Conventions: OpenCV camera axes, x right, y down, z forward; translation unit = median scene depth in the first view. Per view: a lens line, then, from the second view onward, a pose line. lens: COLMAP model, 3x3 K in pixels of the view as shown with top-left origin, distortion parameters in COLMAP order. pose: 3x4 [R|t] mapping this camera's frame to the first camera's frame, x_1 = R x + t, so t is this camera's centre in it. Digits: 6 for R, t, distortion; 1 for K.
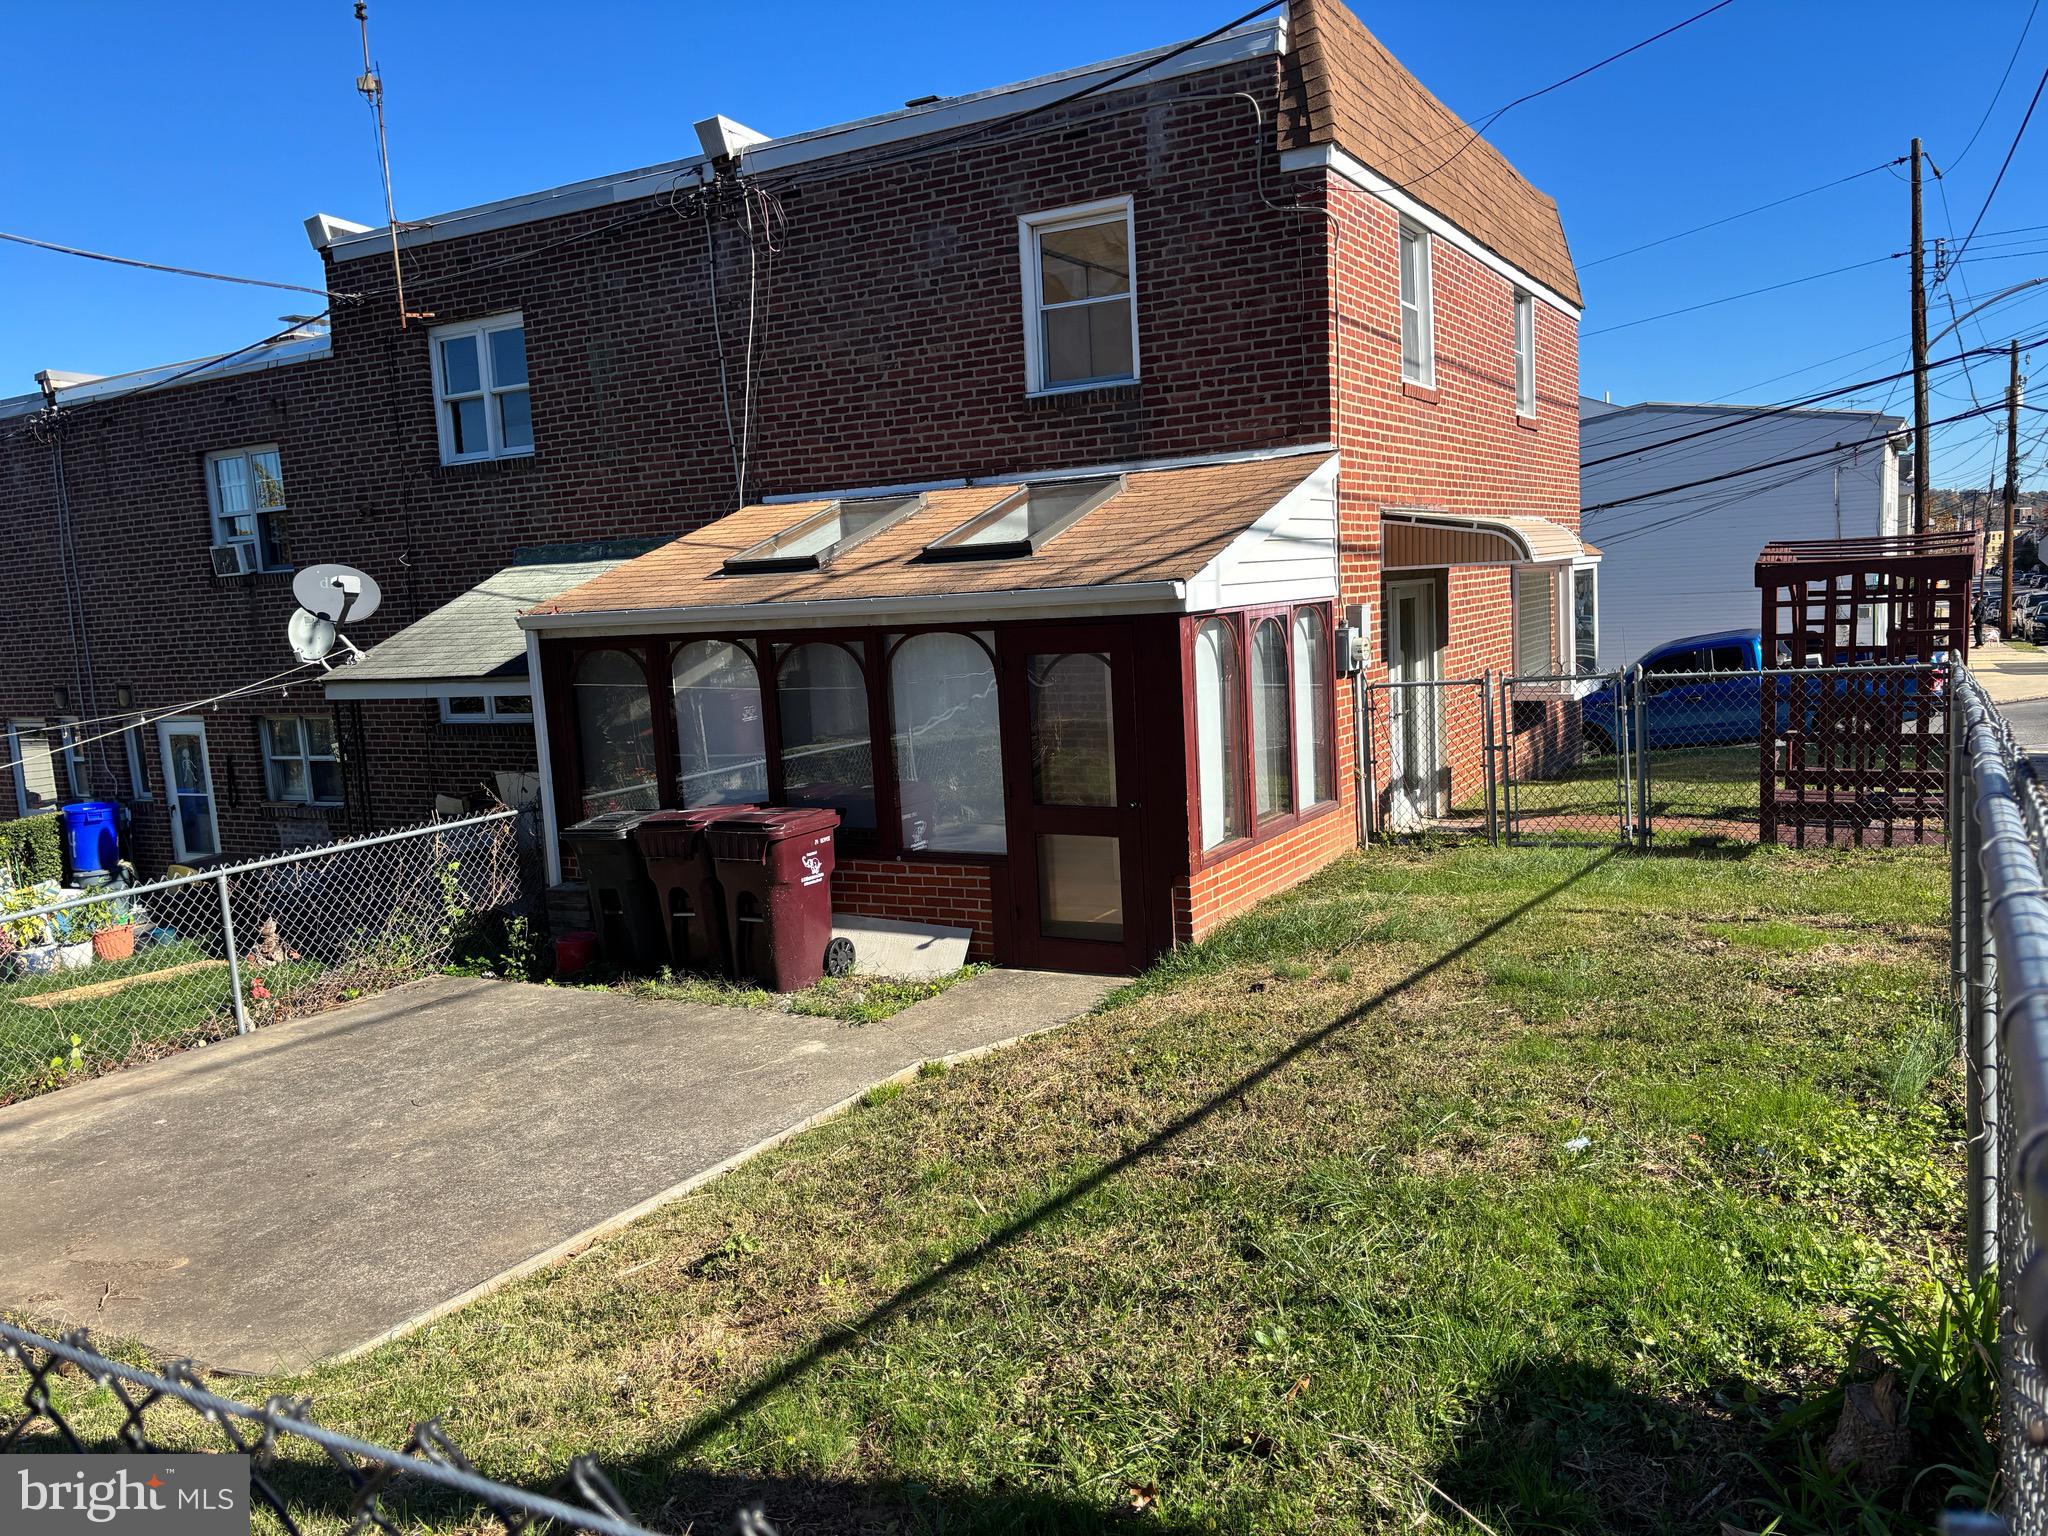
lens RADIAL K [[1546.0, 0, 1030.2], [0, 1546.0, 770.0], [0, 0, 1]] dist [0.014777, -0.006490]
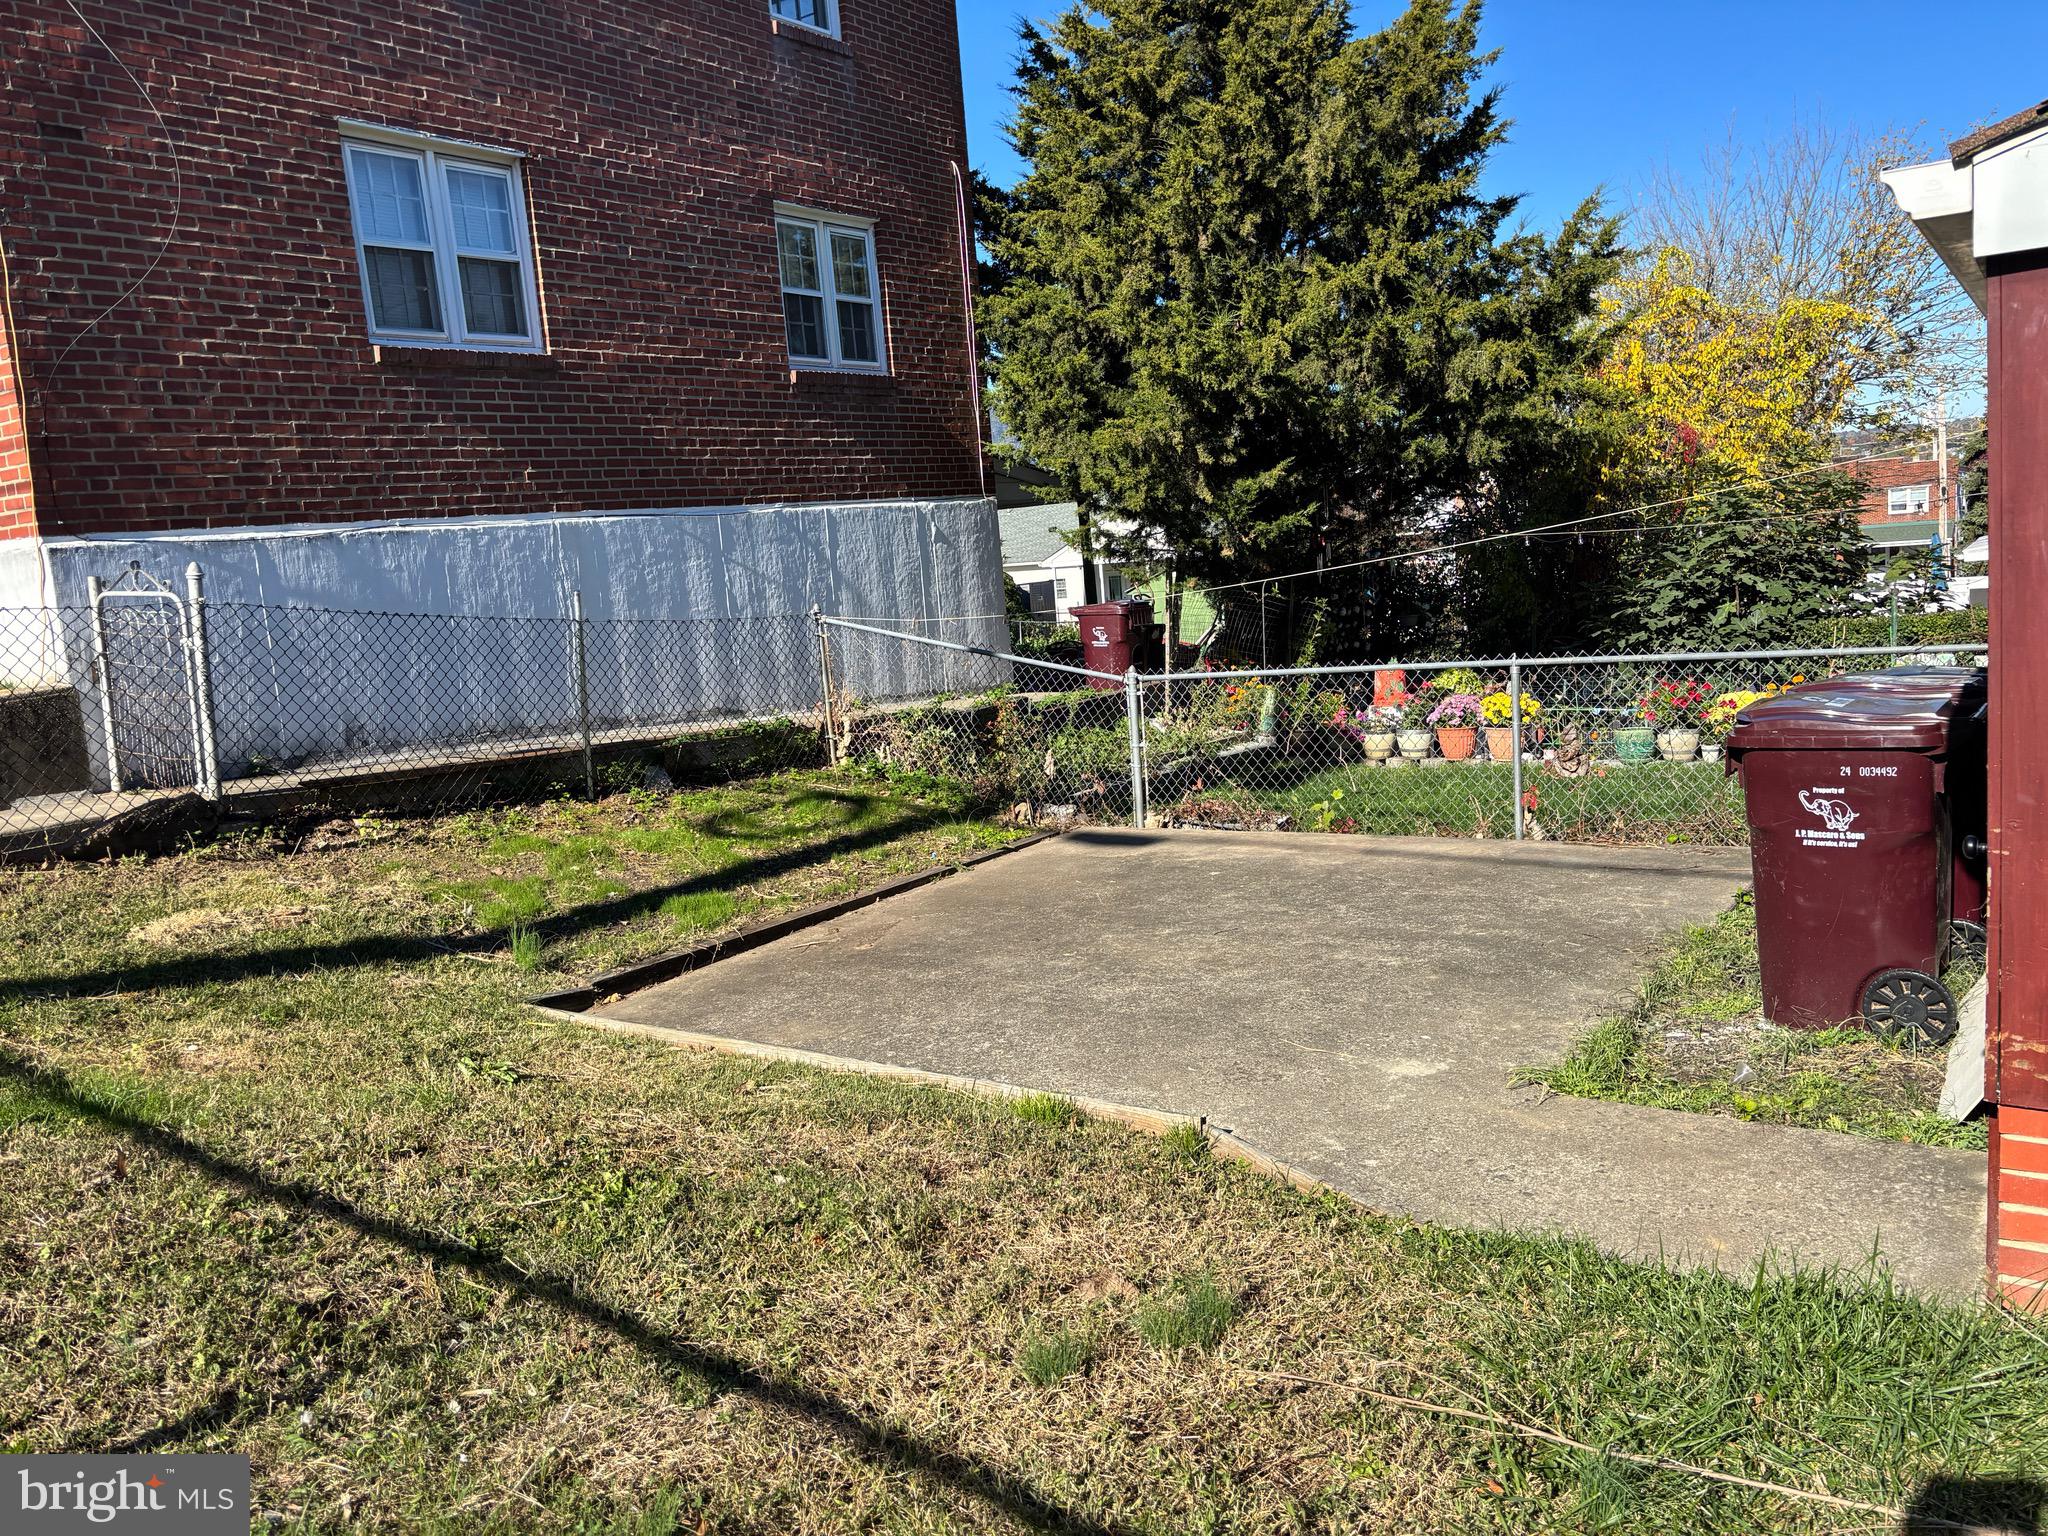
lens RADIAL K [[1546.0, 0, 1029.0], [0, 1546.0, 762.9], [0, 0, 1]] dist [0.014777, -0.006490]
pose [[-0.062592, 0.209204, -0.975867, 0.467336], [-0.036997, 0.976626, 0.211740, -0.067865], [0.997353, 0.049357, -0.053389, 0.914295]]
